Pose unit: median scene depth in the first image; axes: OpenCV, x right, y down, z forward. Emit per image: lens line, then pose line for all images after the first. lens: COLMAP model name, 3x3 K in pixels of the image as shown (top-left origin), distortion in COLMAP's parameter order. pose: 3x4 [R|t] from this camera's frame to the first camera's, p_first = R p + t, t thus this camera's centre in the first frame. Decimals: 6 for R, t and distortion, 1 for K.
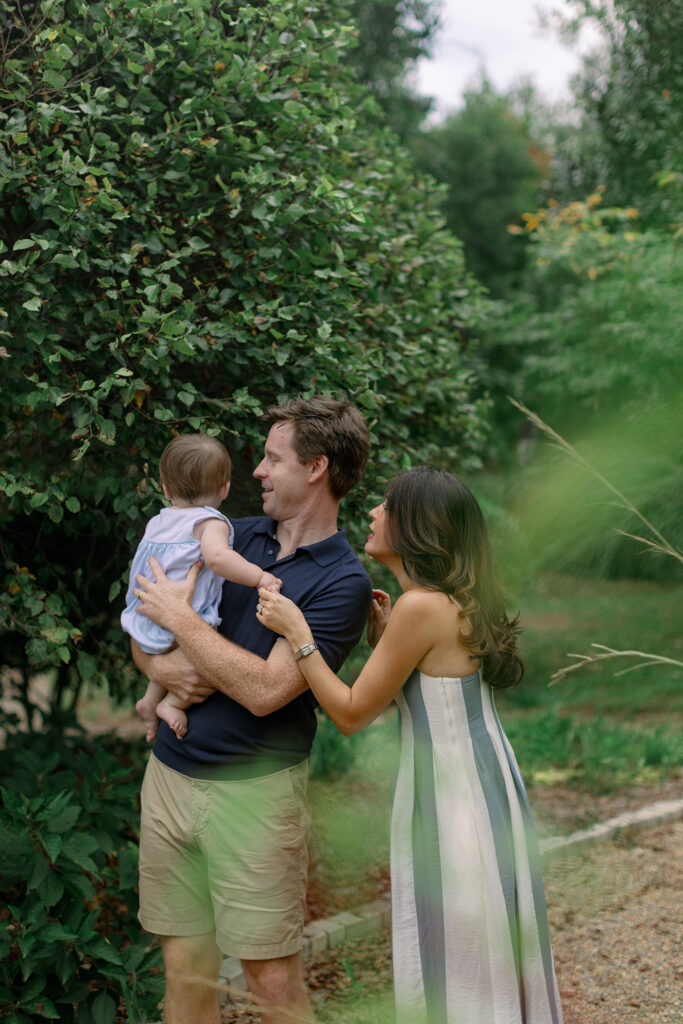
lens RADIAL K [[1467.4, 0, 341.5], [0, 1467.4, 512.0], [0, 0, 1]] dist [0.004032, -0.053211]
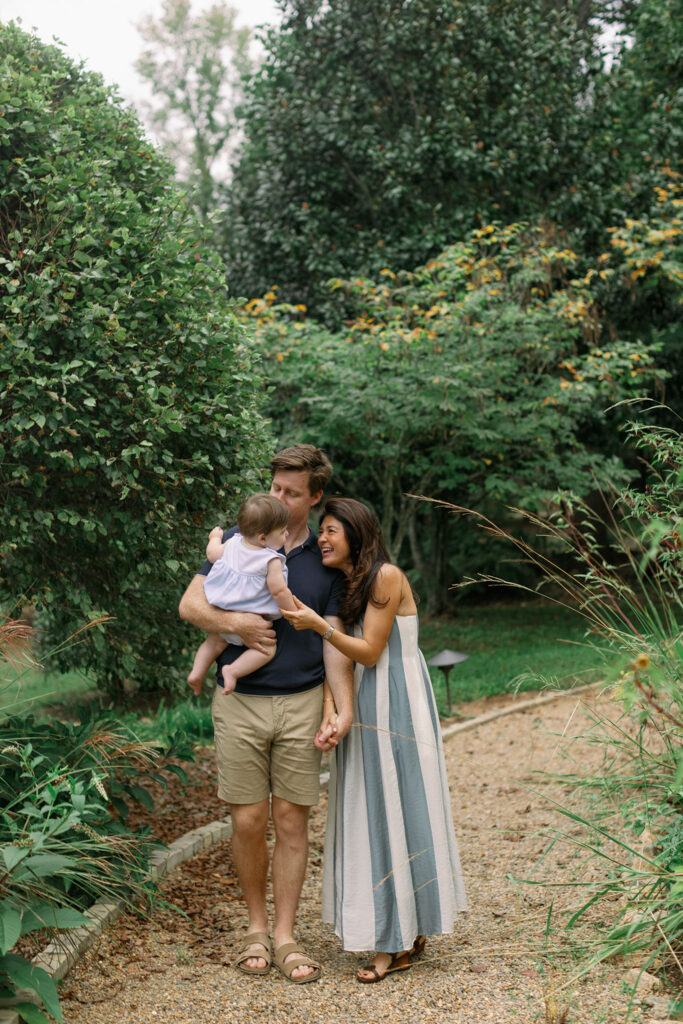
lens RADIAL K [[1467.4, 0, 341.5], [0, 1467.4, 512.0], [0, 0, 1]] dist [0.004032, -0.053211]
pose [[0.954696, -0.036512, 0.295335, -0.170647], [0.048675, 0.998238, -0.033934, 0.017540], [-0.293575, 0.046772, 0.954791, -0.234544]]
